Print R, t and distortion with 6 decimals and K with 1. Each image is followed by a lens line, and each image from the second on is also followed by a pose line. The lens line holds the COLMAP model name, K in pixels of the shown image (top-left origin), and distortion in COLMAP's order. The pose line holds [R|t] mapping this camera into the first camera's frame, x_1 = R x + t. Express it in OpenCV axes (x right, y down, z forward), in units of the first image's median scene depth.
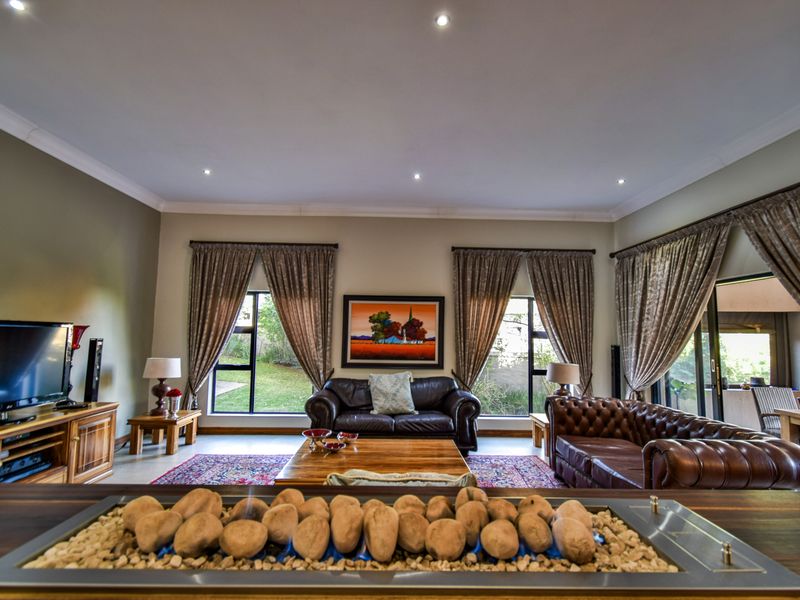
lens RADIAL K [[403.1, 0, 400.4], [0, 403.1, 299.4], [0, 0, 1]] dist [0.017078, 0.000369]
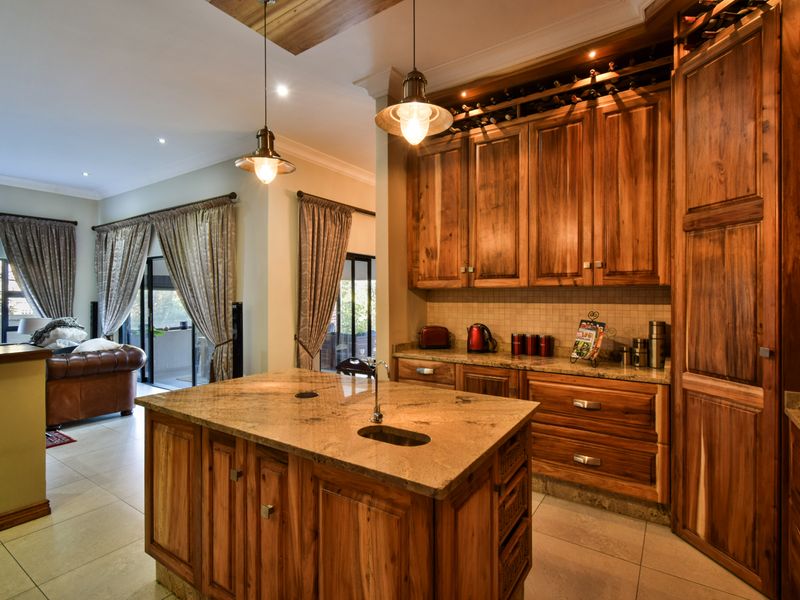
lens RADIAL K [[403.1, 0, 400.3], [0, 403.1, 294.0], [0, 0, 1]] dist [0.017078, 0.000369]
pose [[0.567814, -0.025315, 0.822768, 0.029571], [-0.049746, 0.996645, 0.064996, -0.037547], [-0.821653, -0.077835, 0.564649, -0.483630]]
